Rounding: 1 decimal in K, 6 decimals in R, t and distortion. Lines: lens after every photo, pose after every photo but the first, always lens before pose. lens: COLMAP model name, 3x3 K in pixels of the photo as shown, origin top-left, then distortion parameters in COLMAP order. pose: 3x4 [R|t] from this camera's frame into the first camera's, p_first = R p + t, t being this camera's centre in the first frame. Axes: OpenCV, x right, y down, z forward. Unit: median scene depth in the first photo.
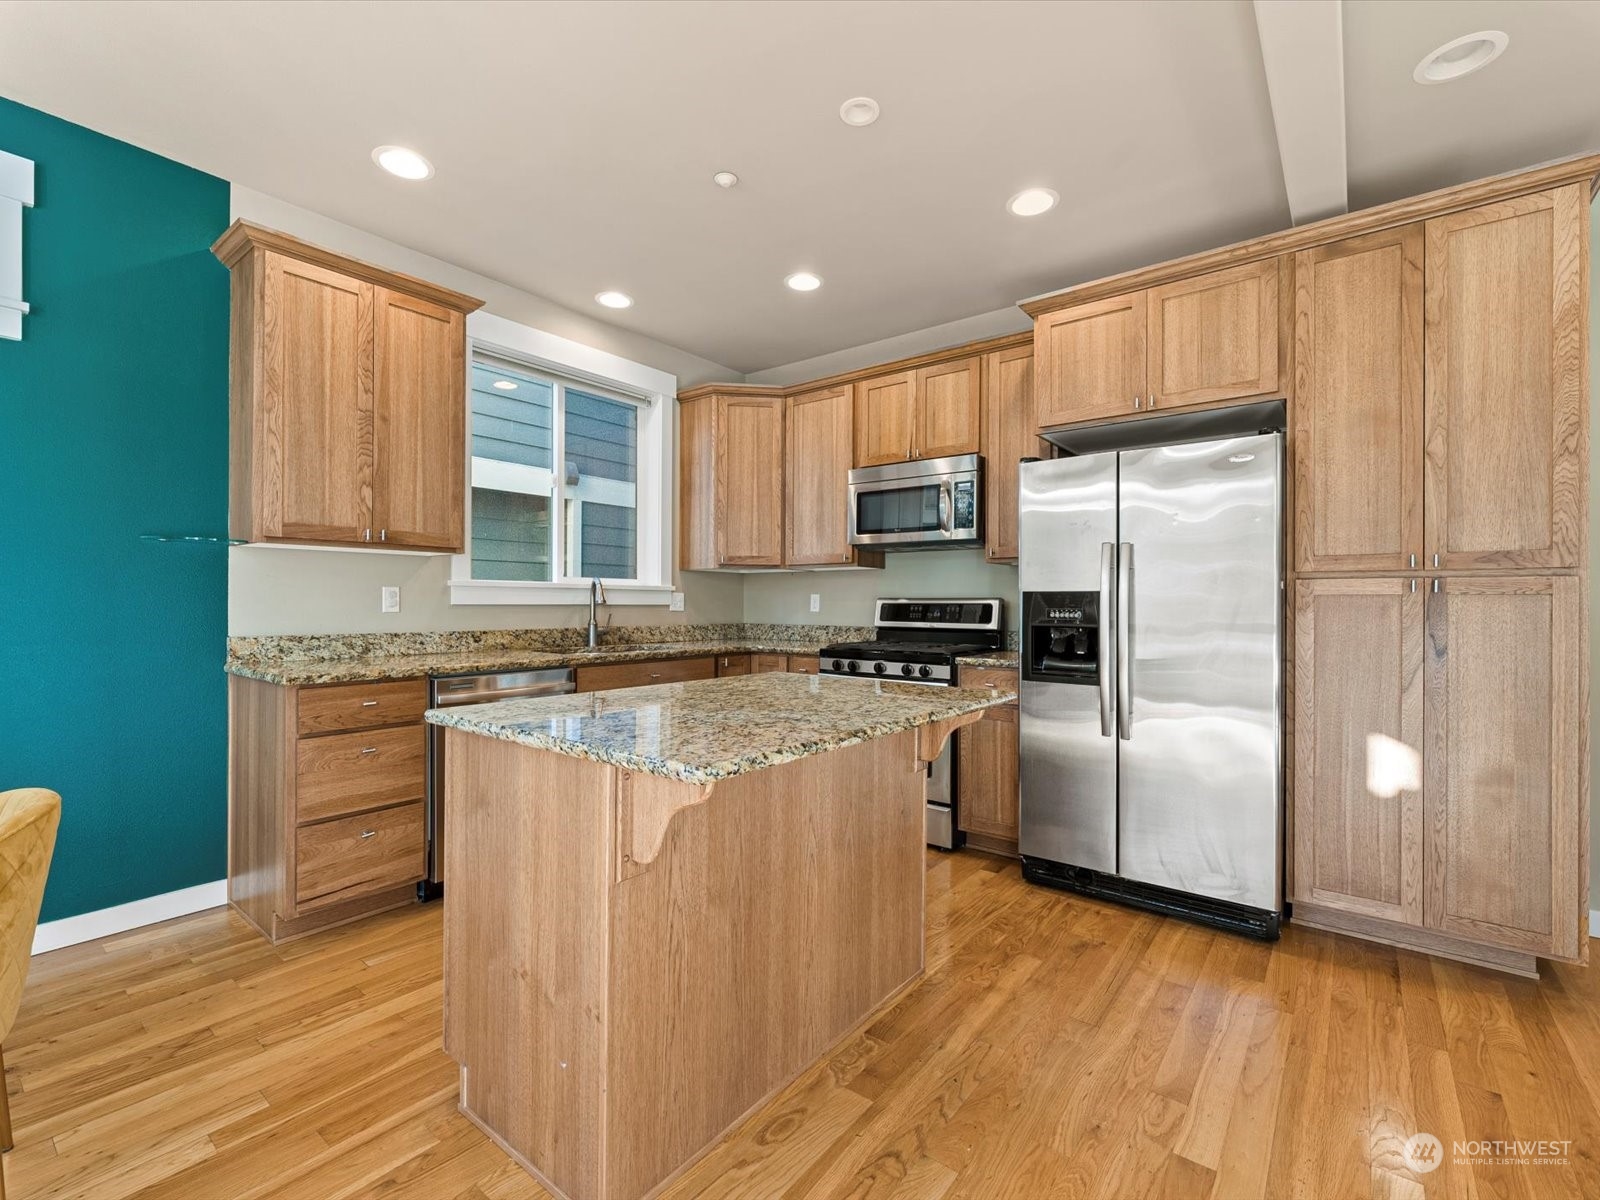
lens RADIAL K [[732.2, 0, 773.0], [0, 732.2, 604.9], [0, 0, 1]] dist [-0.005674, 0.000701]
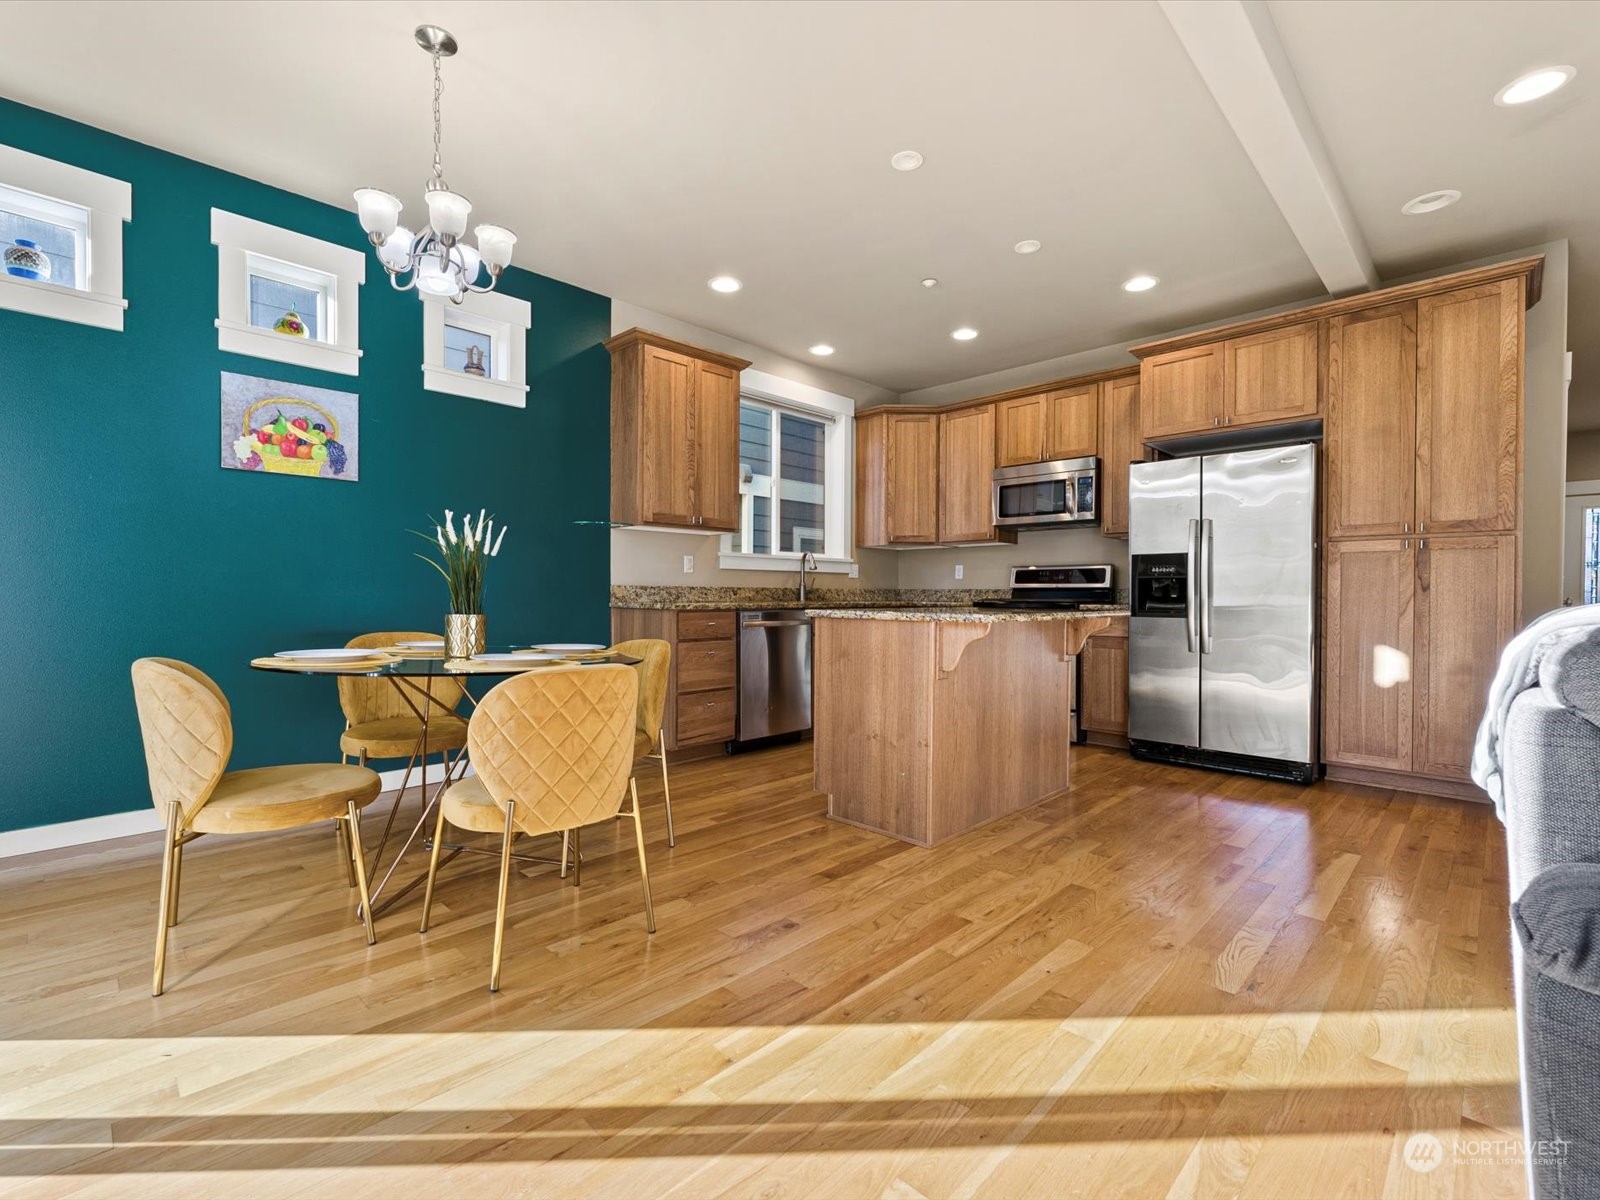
lens RADIAL K [[732.2, 0, 773.9], [0, 732.2, 605.0], [0, 0, 1]] dist [-0.005674, 0.000701]
pose [[0.993905, 0.000074, -0.110244, -0.217633], [0.001294, 0.999923, 0.012337, 0.068256], [0.110236, -0.012405, 0.993828, -0.553519]]
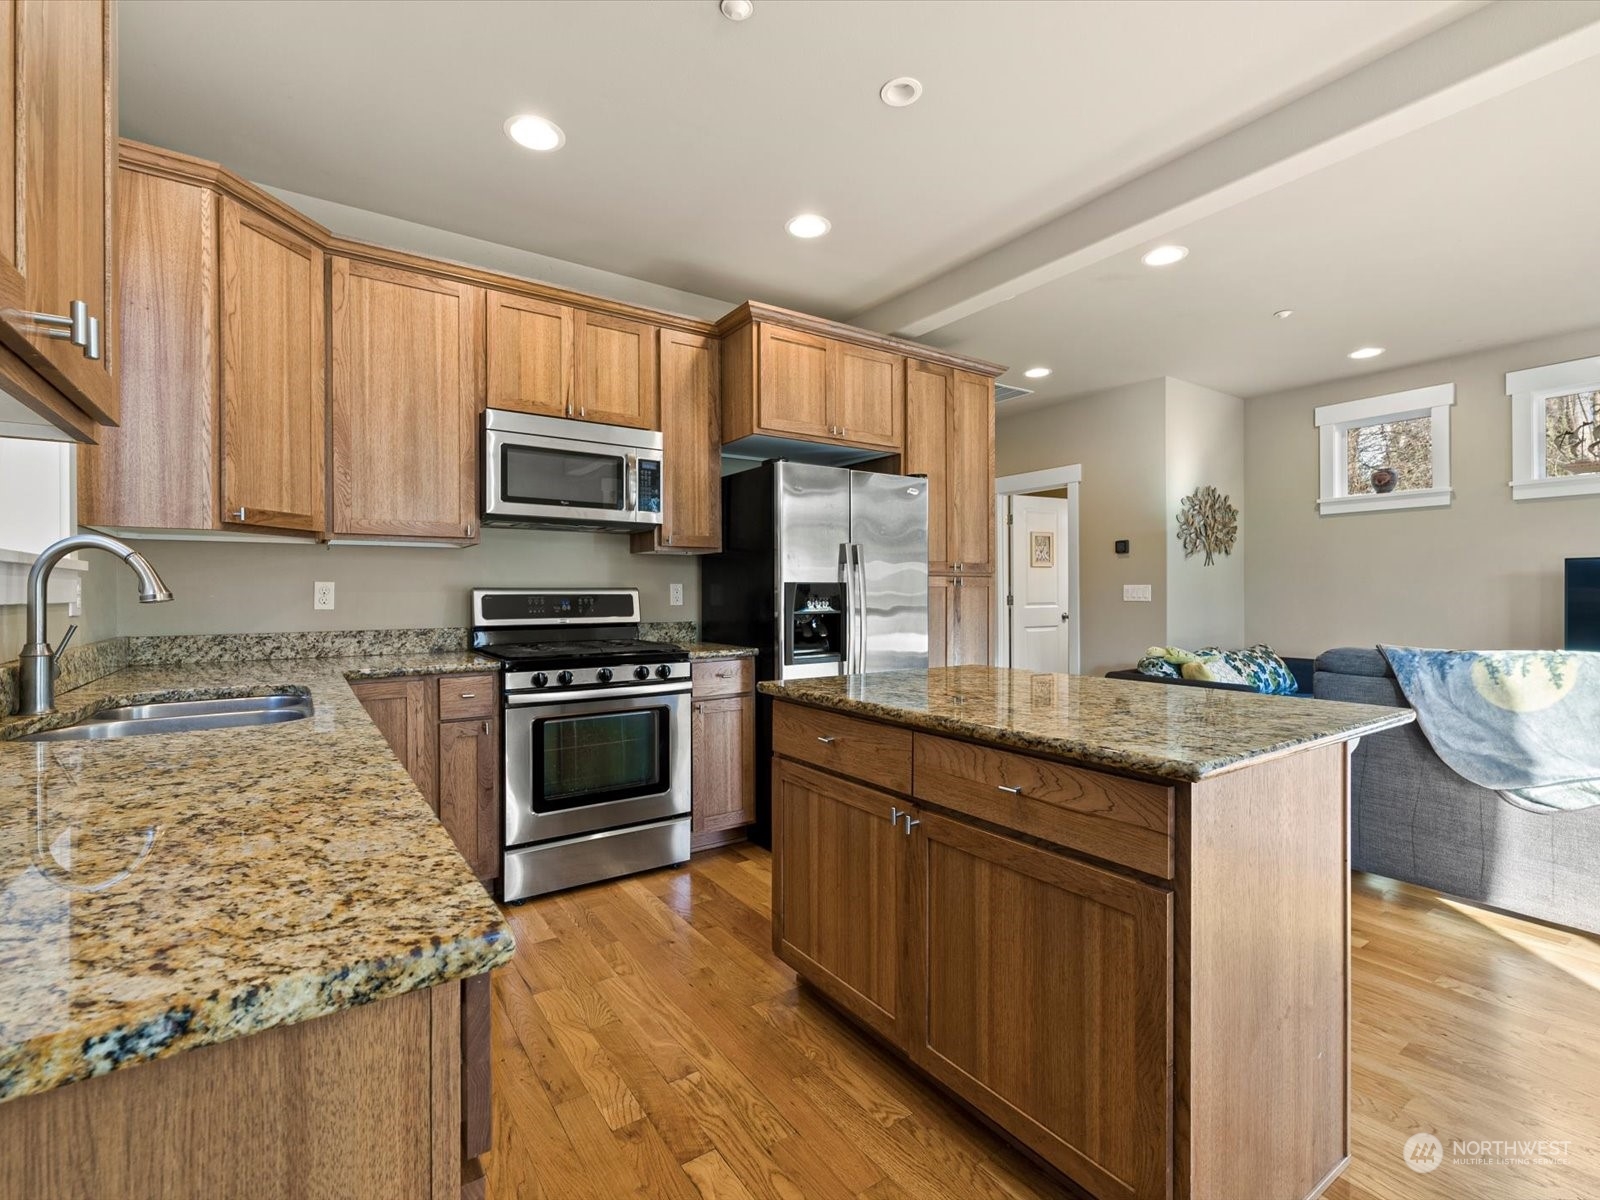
lens RADIAL K [[732.2, 0, 805.2], [0, 732.2, 597.1], [0, 0, 1]] dist [-0.005674, 0.000701]
pose [[0.264840, -0.011048, 0.964229, -0.754901], [0.007893, 0.999926, 0.009290, -0.007019], [-0.964260, 0.005150, 0.264908, 0.768996]]
